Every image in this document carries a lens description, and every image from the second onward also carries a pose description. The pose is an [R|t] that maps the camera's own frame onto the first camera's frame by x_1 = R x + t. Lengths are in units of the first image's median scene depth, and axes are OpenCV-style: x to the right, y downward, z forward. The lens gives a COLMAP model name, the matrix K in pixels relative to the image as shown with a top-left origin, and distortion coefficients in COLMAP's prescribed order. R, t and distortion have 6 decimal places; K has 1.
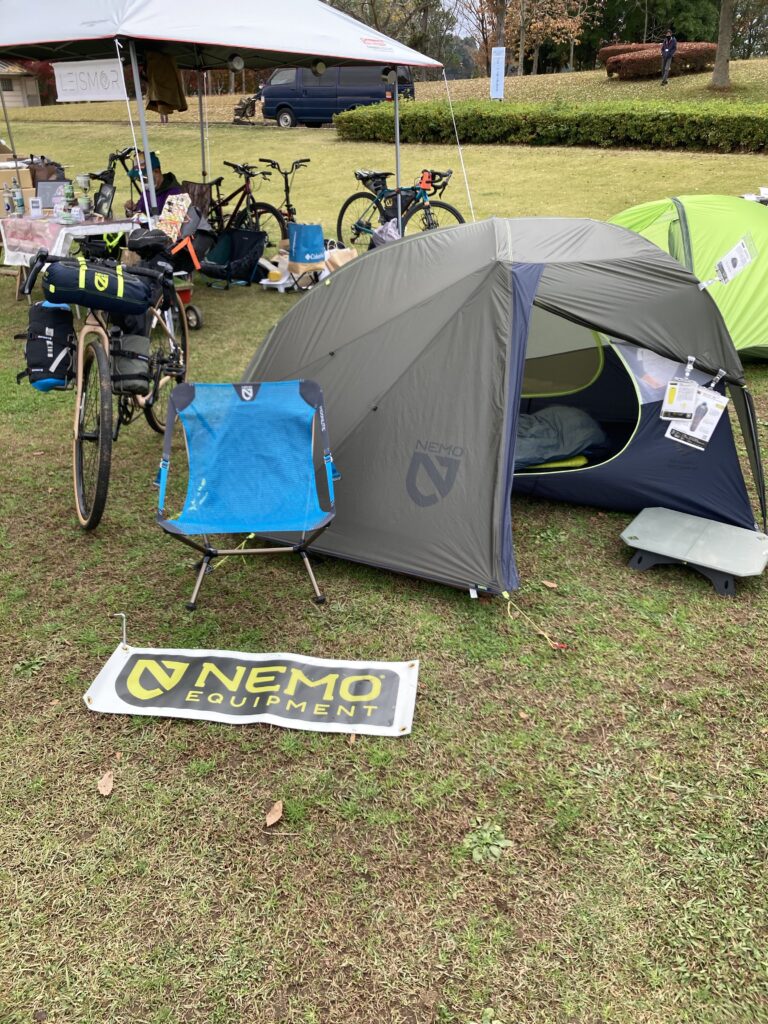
lens RADIAL K [[841.4, 0, 381.4], [0, 841.4, 496.0], [0, 0, 1]] dist [0.062103, -0.002278]
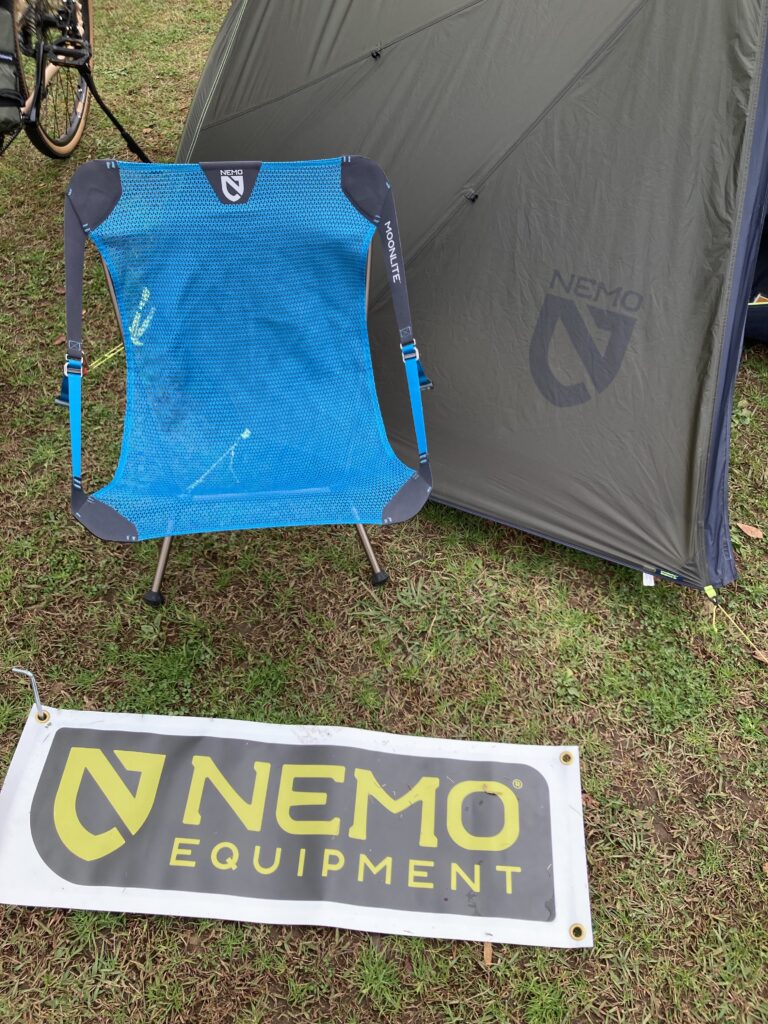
lens RADIAL K [[855.4, 0, 399.9], [0, 855.4, 515.7], [0, 0, 1]] dist [0.005079, -0.002533]
pose [[0.996503, -0.002582, 0.083521, -0.105989], [-0.032771, 0.907371, 0.419051, -0.158186], [-0.076867, -0.420322, 0.904113, 0.480110]]
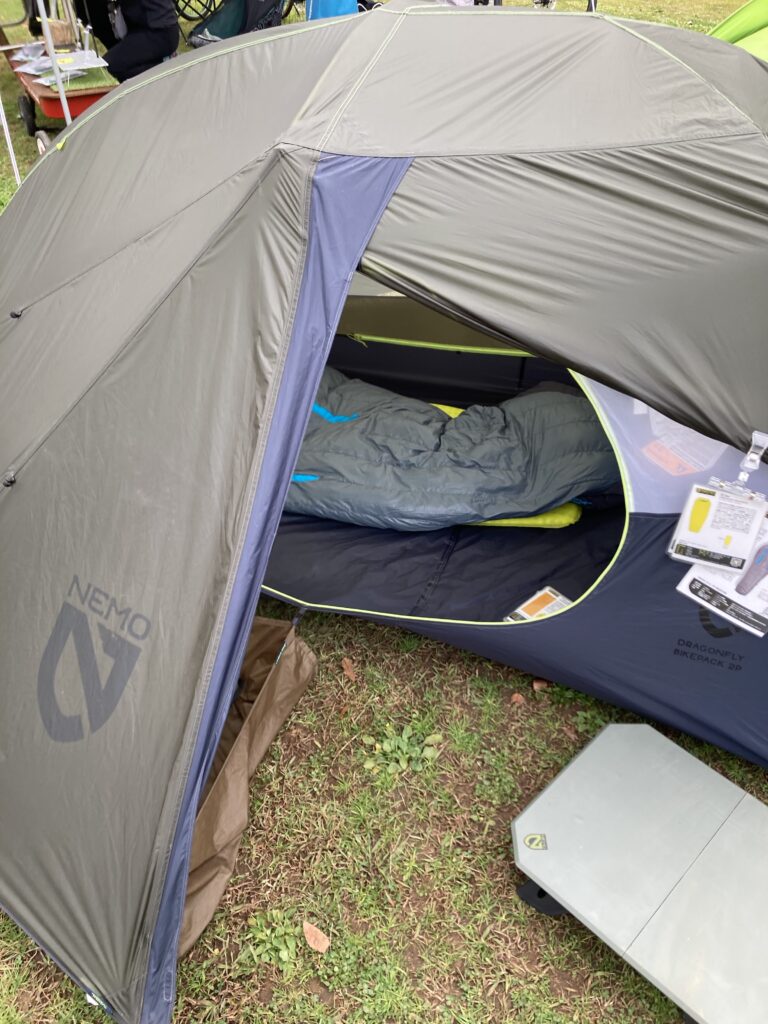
lens RADIAL K [[829.7, 0, 384.0], [0, 829.7, 512.0], [0, 0, 1]] dist [0.007213, -0.000449]
pose [[0.978352, 0.117066, -0.170652, 0.291877], [-0.067739, 0.960350, 0.270442, -0.243259], [0.195546, -0.253028, 0.947491, 0.658860]]
